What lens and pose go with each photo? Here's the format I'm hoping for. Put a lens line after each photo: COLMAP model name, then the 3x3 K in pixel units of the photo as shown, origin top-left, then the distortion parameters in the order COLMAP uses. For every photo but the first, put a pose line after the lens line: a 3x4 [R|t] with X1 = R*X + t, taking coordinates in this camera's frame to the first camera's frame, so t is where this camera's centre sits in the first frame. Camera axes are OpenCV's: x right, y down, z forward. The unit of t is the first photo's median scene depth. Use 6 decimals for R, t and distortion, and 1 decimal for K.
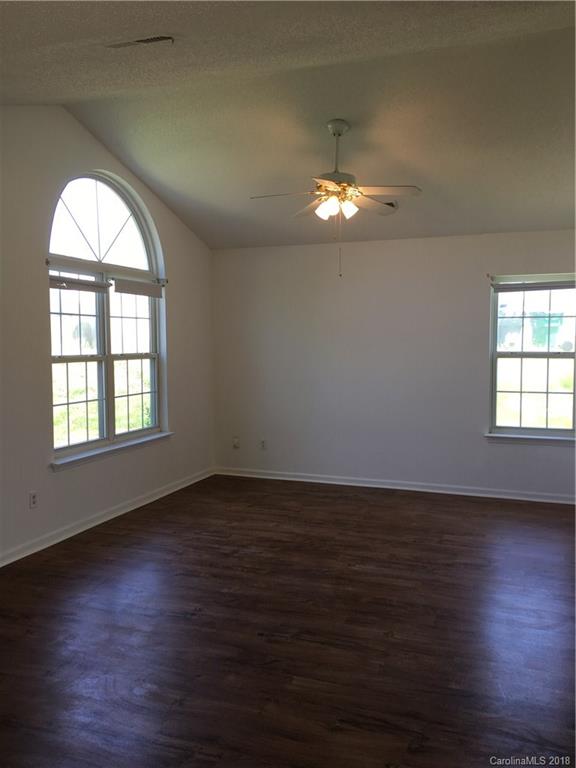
lens RADIAL K [[648.4, 0, 288.0], [0, 648.4, 384.0], [0, 0, 1]] dist [0.001234, 0.000156]
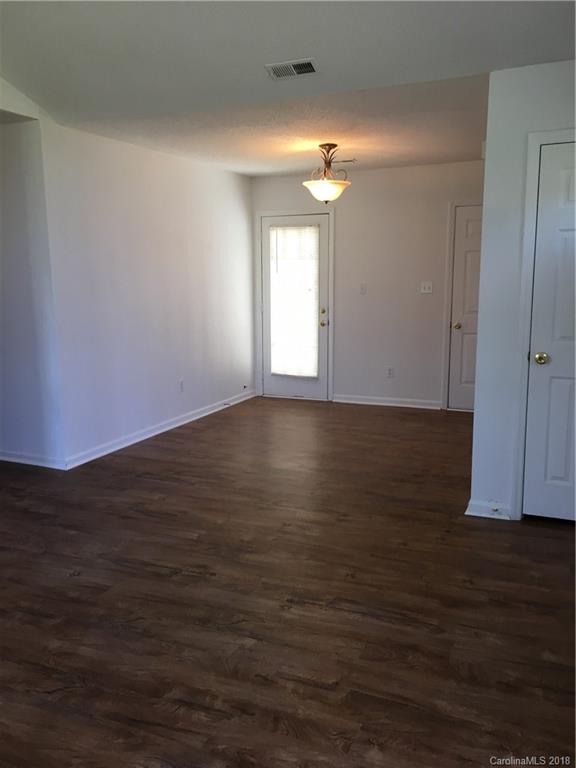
lens RADIAL K [[648.4, 0, 288.0], [0, 648.4, 384.0], [0, 0, 1]] dist [0.001234, 0.000156]
pose [[-0.998475, -0.001511, 0.055186, -0.189333], [0.011495, 0.972029, 0.234581, -0.089615], [-0.053997, 0.234858, -0.970529, 1.733053]]
